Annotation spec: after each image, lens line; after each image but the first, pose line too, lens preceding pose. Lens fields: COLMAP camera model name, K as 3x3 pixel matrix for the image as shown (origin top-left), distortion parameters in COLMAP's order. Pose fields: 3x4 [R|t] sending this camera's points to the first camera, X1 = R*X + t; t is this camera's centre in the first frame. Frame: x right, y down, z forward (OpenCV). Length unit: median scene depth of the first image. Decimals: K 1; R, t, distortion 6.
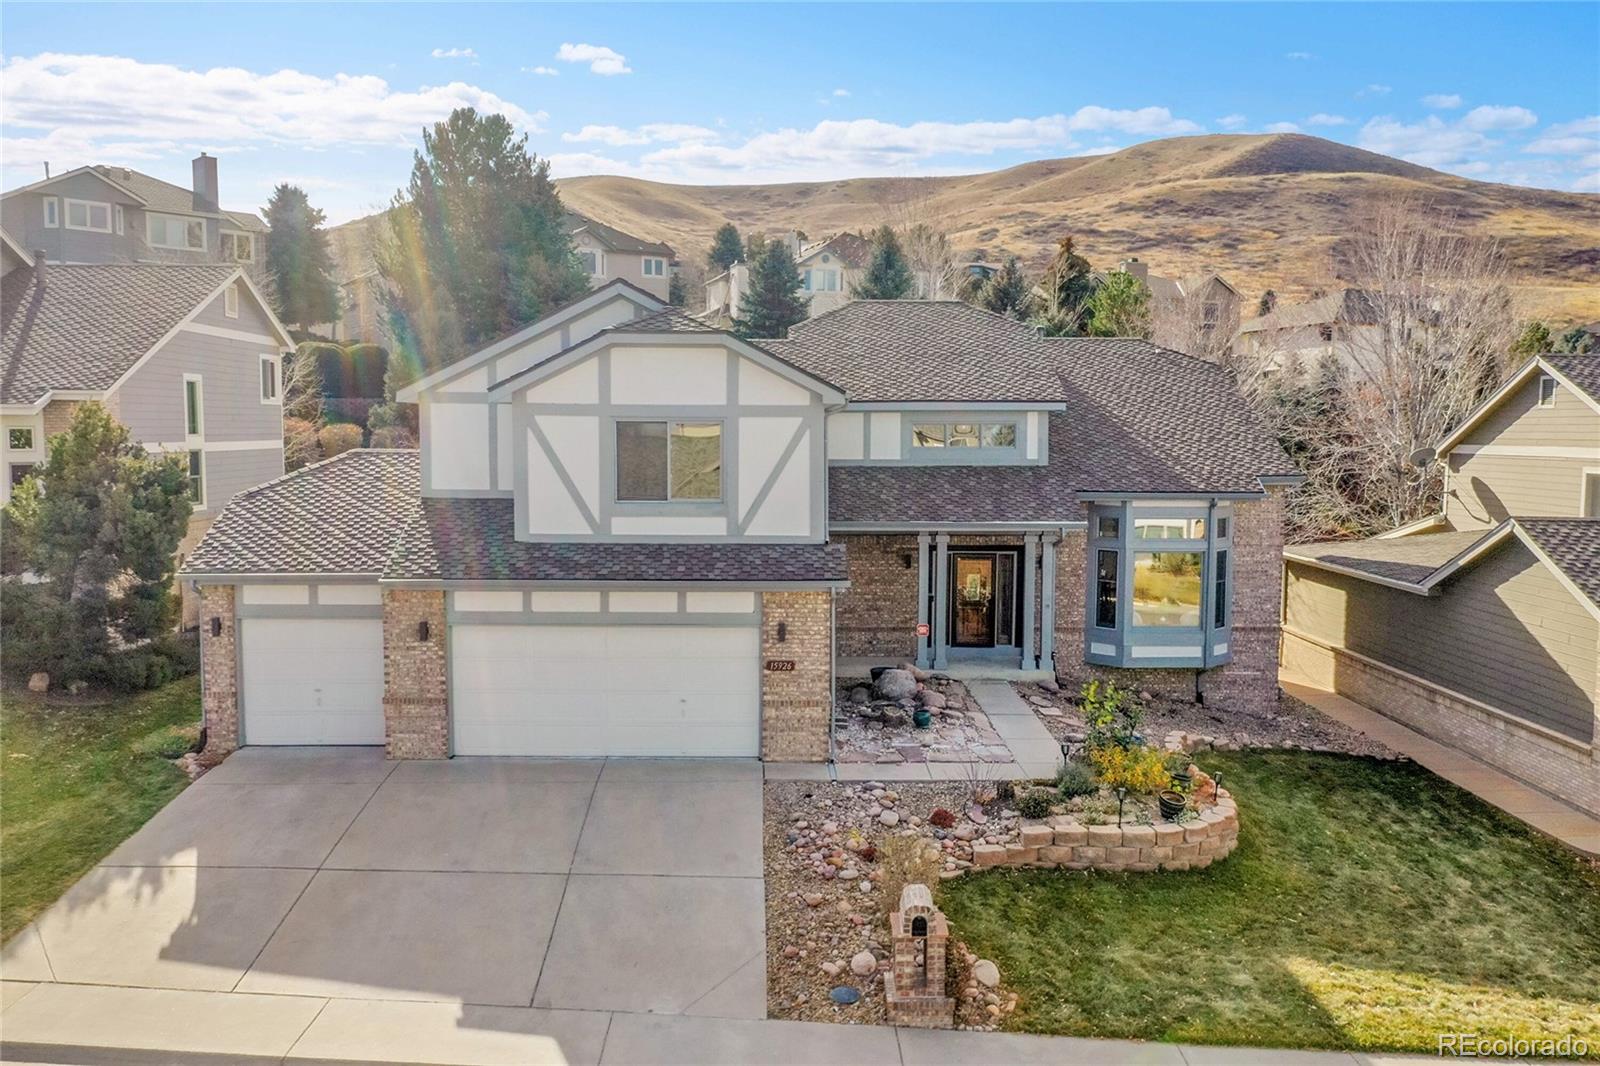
lens RADIAL K [[1263.7, 0, 800.0], [0, 1263.7, 527.9], [0, 0, 1]] dist [0.004655, -0.004399]
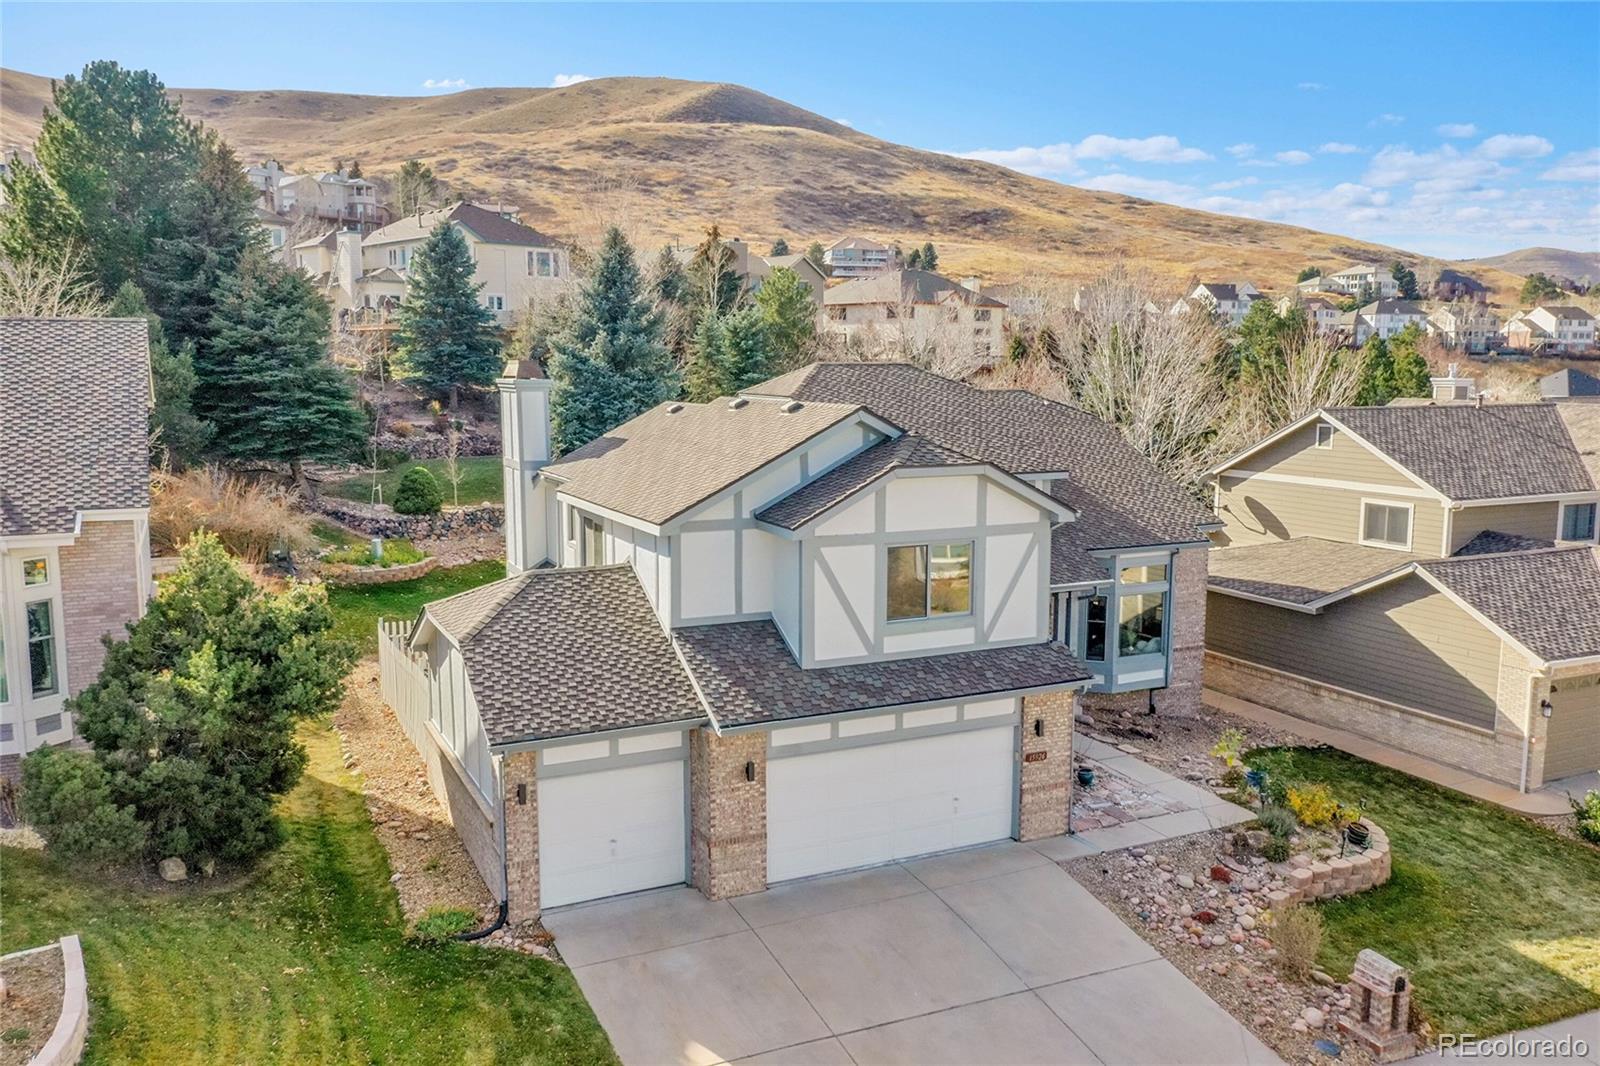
lens RADIAL K [[1263.7, 0, 796.4], [0, 1263.7, 535.2], [0, 0, 1]] dist [0.004655, -0.004399]
pose [[0.907449, -0.061133, 0.415691, -0.503657], [0.036122, 0.997046, 0.067777, -0.130285], [-0.418607, -0.046489, 0.906977, 0.056921]]
